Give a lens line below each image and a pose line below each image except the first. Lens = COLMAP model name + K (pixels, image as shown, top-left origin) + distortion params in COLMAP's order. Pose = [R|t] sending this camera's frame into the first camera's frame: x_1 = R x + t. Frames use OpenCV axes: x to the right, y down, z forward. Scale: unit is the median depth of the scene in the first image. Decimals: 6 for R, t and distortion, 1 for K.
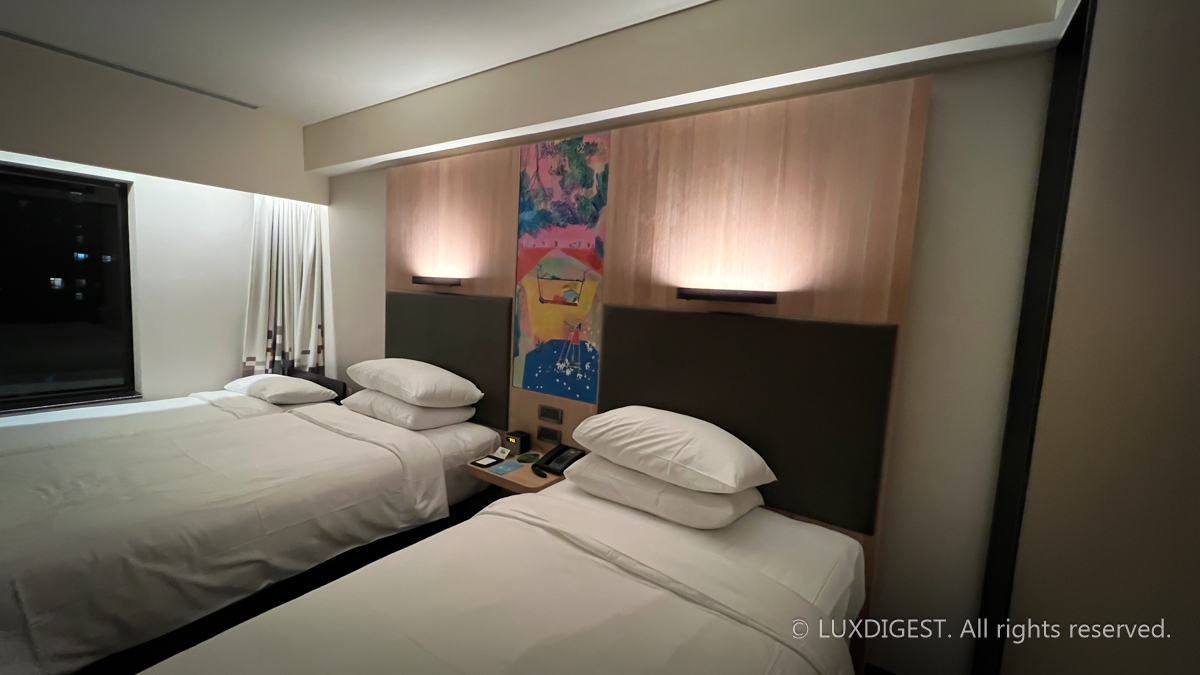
lens RADIAL K [[480.8, 0, 601.9], [0, 480.8, 336.5], [0, 0, 1]] dist [-0.000188, 0.000443]
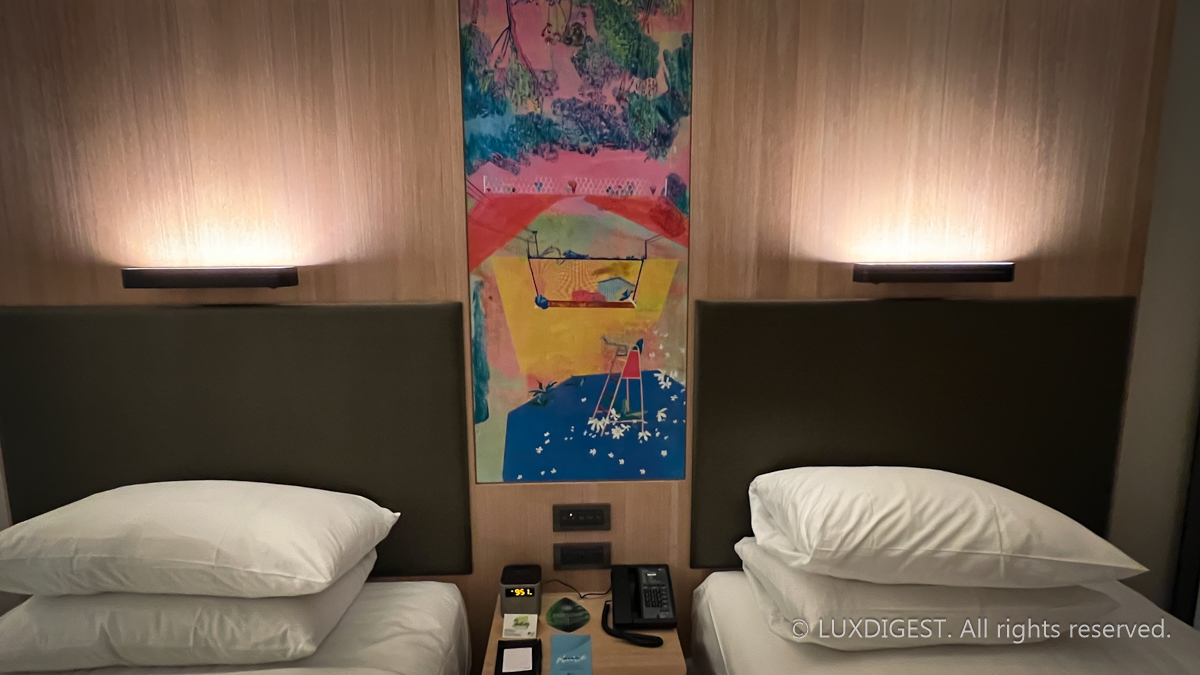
lens RADIAL K [[640.7, 0, 598.9], [0, 640.7, 340.7], [0, 0, 1]] dist [-0.002508, 0.000170]
pose [[0.799602, -0.147509, 0.582132, -0.492217], [0.101799, 0.988628, 0.110684, -0.108493], [-0.591839, -0.029243, 0.805526, 0.454851]]
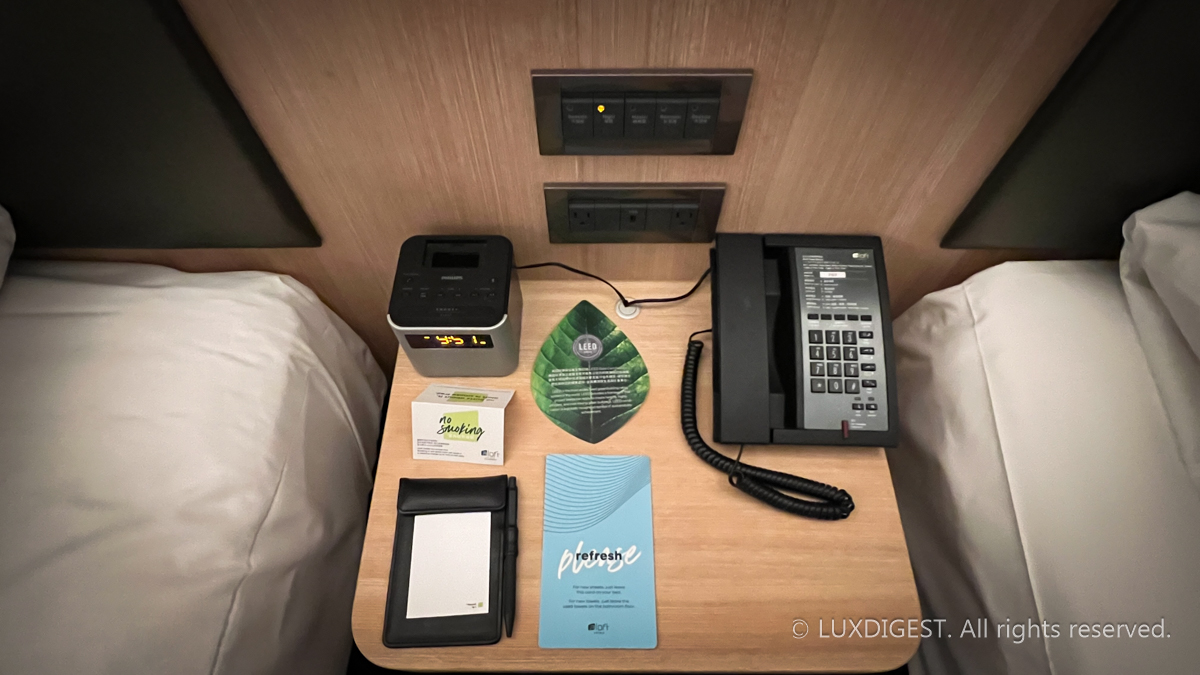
lens RADIAL K [[640.7, 0, 604.0], [0, 640.7, 338.4], [0, 0, 1]] dist [-0.002508, 0.000170]
pose [[0.823333, -0.521317, 0.224392, -0.204294], [0.090822, 0.511285, 0.854599, 0.030571], [-0.560245, -0.683240, 0.468305, 0.911452]]
